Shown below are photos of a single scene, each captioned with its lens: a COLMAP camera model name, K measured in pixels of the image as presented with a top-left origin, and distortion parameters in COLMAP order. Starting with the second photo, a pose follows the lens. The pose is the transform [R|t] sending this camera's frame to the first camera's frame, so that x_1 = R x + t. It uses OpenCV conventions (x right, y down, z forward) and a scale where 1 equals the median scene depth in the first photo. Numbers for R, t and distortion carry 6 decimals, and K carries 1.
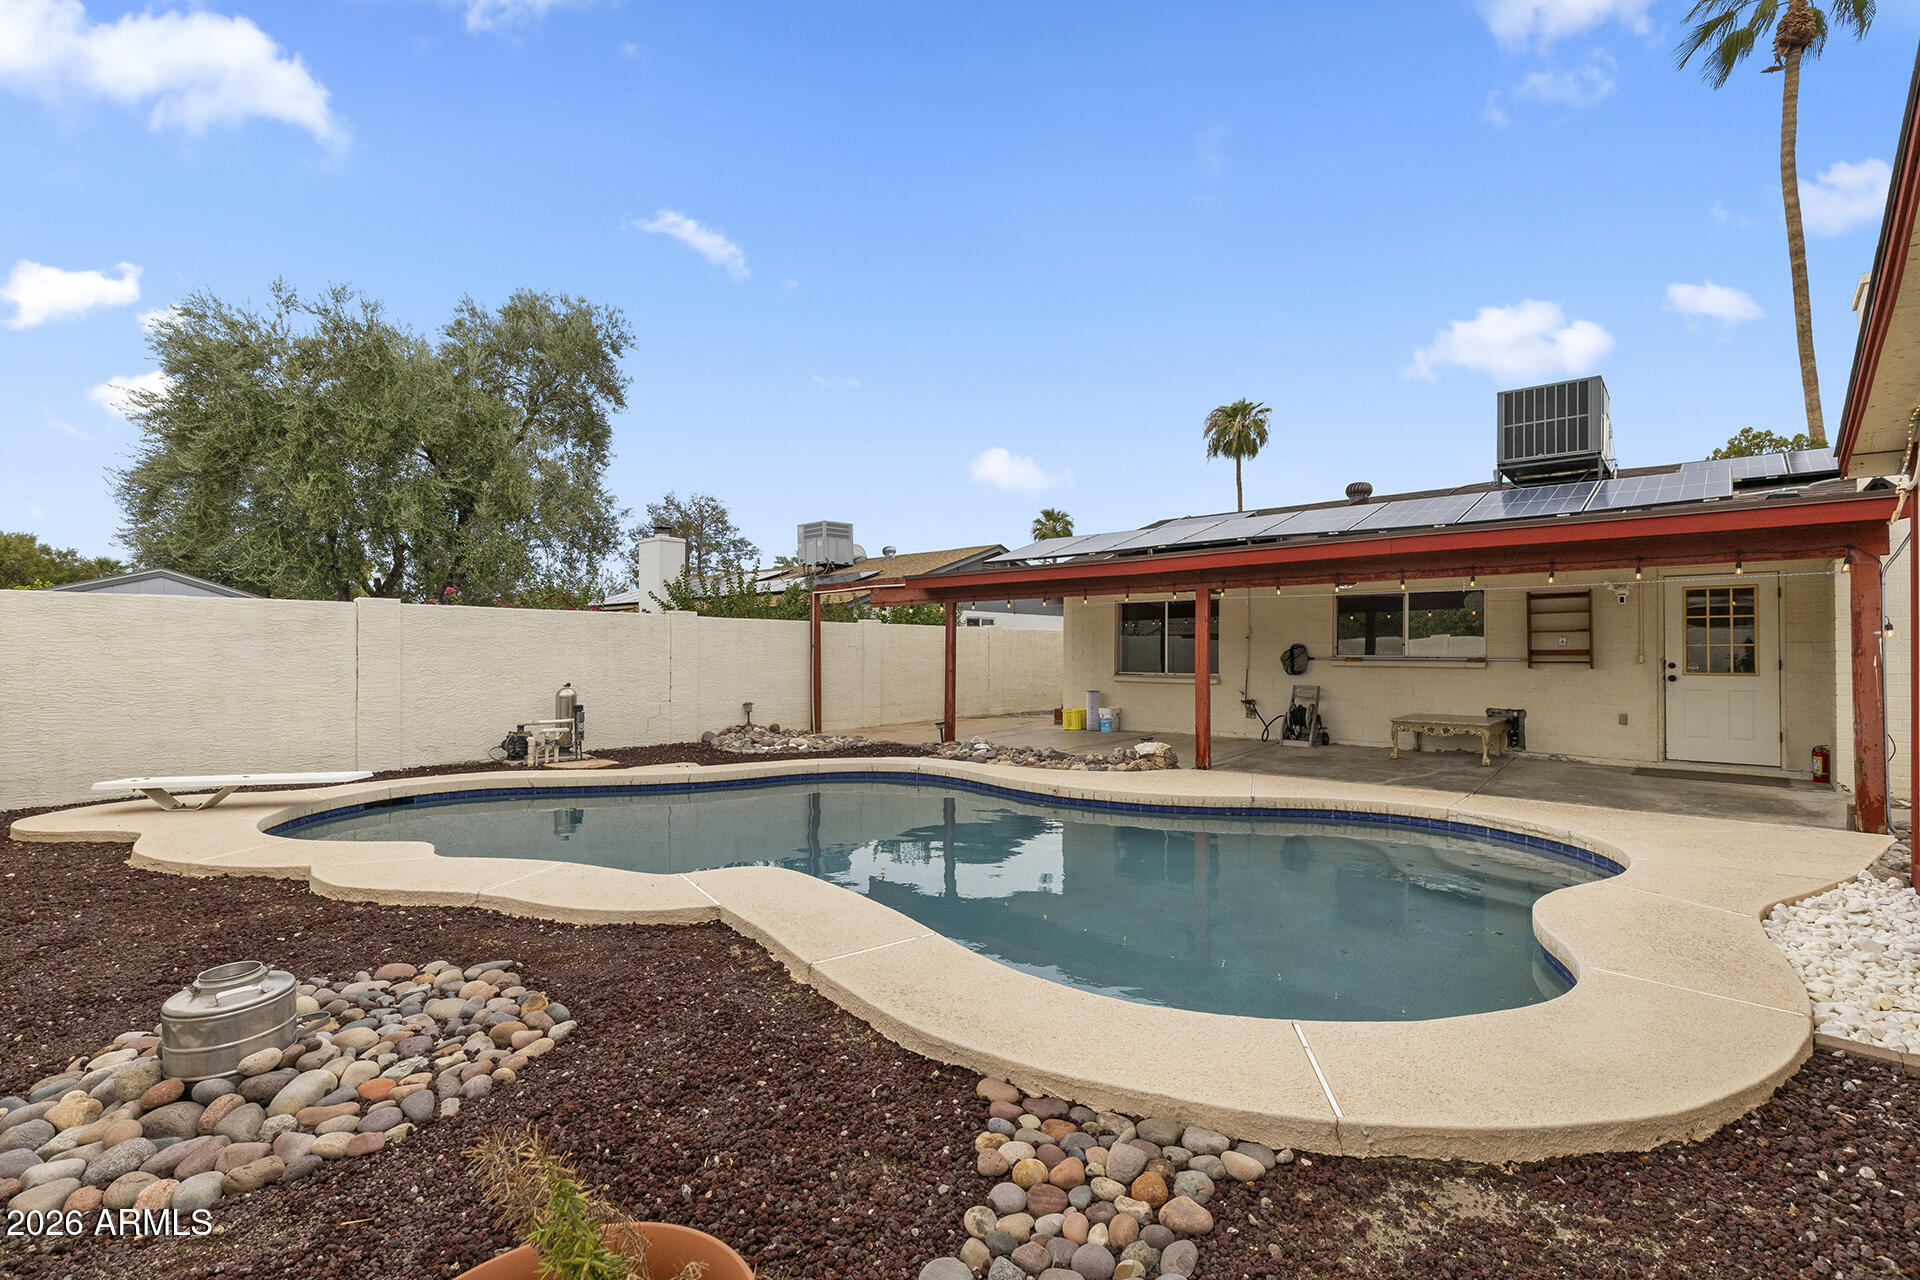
lens RADIAL K [[855.2, 0, 969.4], [0, 855.2, 630.2], [0, 0, 1]] dist [-0.000250, -0.000193]
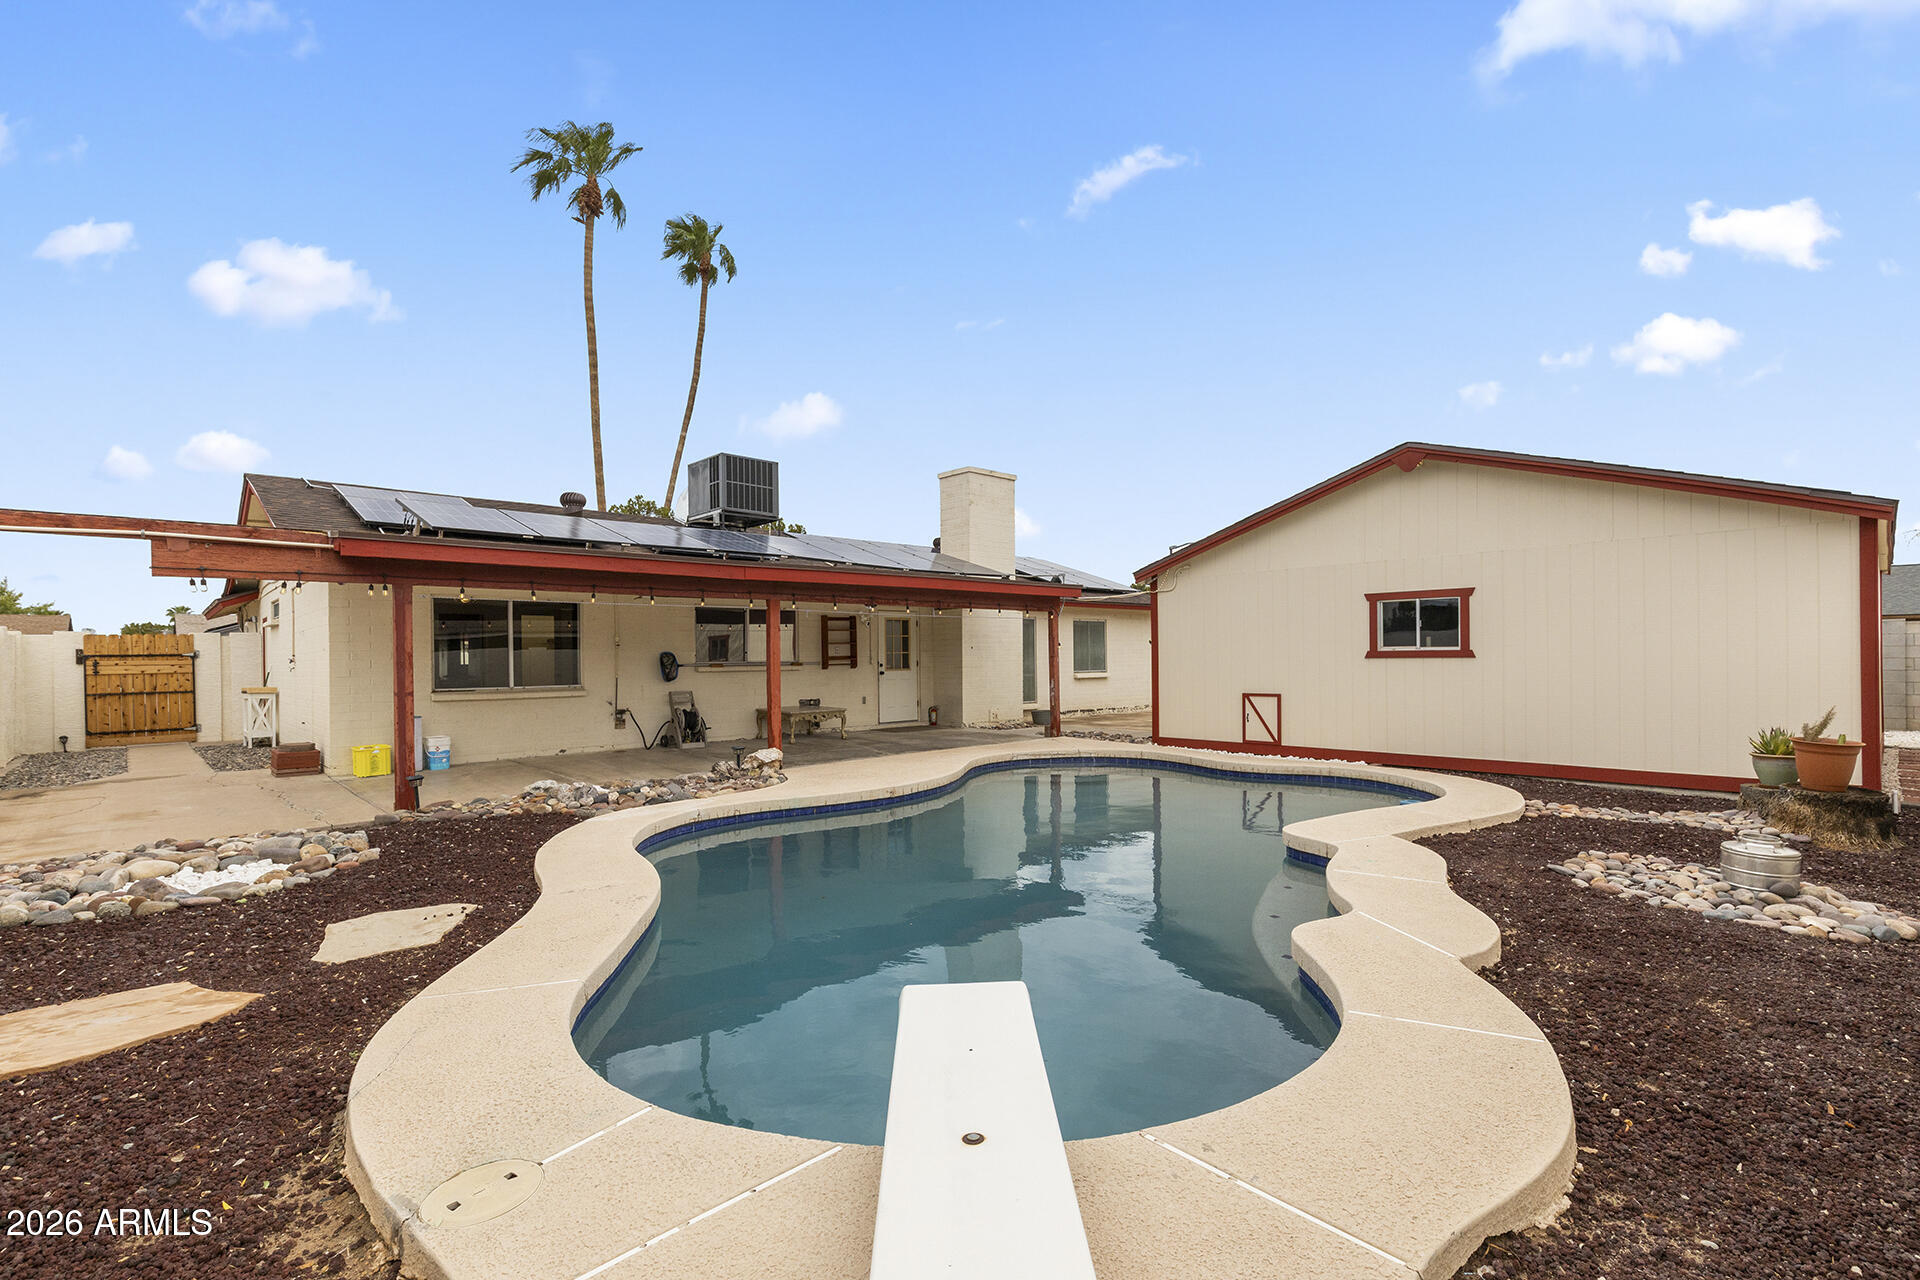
lens RADIAL K [[835.4, 0, 960.0], [0, 835.4, 640.0], [0, 0, 1]] dist [0.000632, 0.000000]
pose [[0.146451, 0.012496, 0.989139, -0.659306], [-0.017640, 0.999794, -0.010019, 0.005914], [-0.989061, -0.015981, 0.146641, 0.571077]]
